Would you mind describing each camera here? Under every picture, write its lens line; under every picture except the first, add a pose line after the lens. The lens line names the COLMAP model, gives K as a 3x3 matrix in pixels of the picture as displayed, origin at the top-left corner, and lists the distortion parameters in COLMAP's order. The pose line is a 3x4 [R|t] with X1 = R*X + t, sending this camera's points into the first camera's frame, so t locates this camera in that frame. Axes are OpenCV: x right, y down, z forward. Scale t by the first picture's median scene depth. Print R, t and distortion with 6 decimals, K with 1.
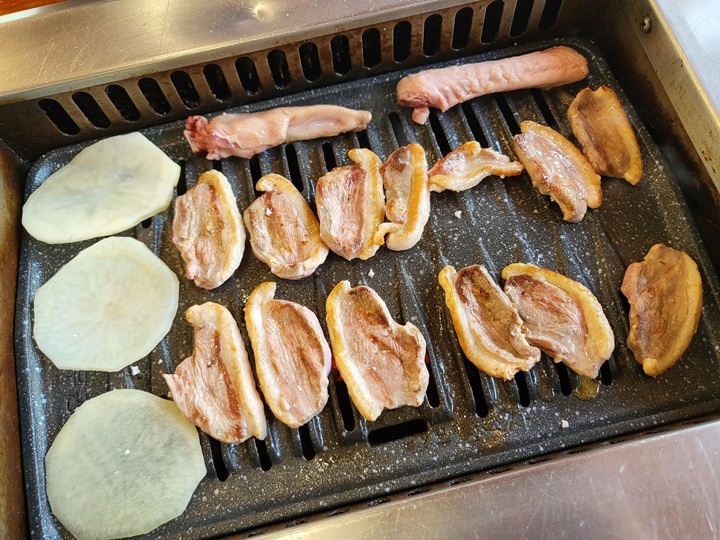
lens RADIAL K [[608.7, 0, 360.0], [0, 608.7, 271.4], [0, 0, 1]] dist [0.061206, -0.015984]
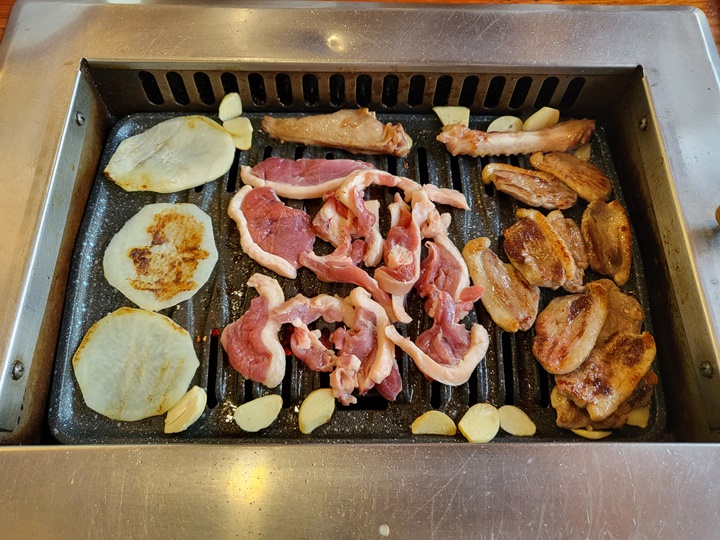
lens RADIAL K [[608.7, 0, 356.0], [0, 608.7, 271.1], [0, 0, 1]] dist [0.061206, -0.015984]
pose [[0.972113, 0.232836, -0.027996, 0.021653], [-0.233935, 0.971162, -0.046042, 0.064176], [0.016468, 0.051308, 0.998547, -0.188083]]
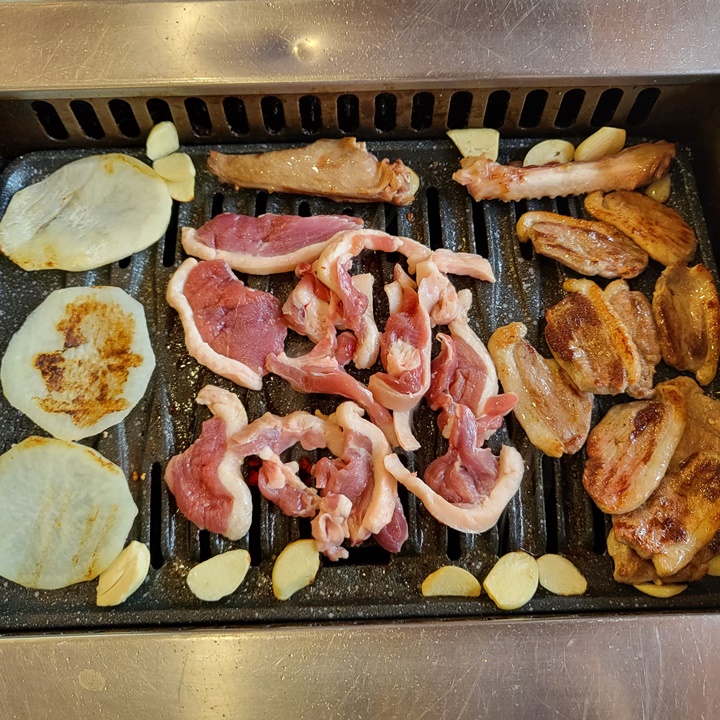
lens RADIAL K [[899.4, 0, 356.3], [0, 899.4, 355.1], [0, 0, 1]] dist [0.062023, 0.000000]
pose [[0.978479, 0.205532, -0.018287, 0.023611], [-0.204353, 0.977506, 0.052162, -0.088845], [0.028597, -0.047303, 0.998471, -0.286578]]
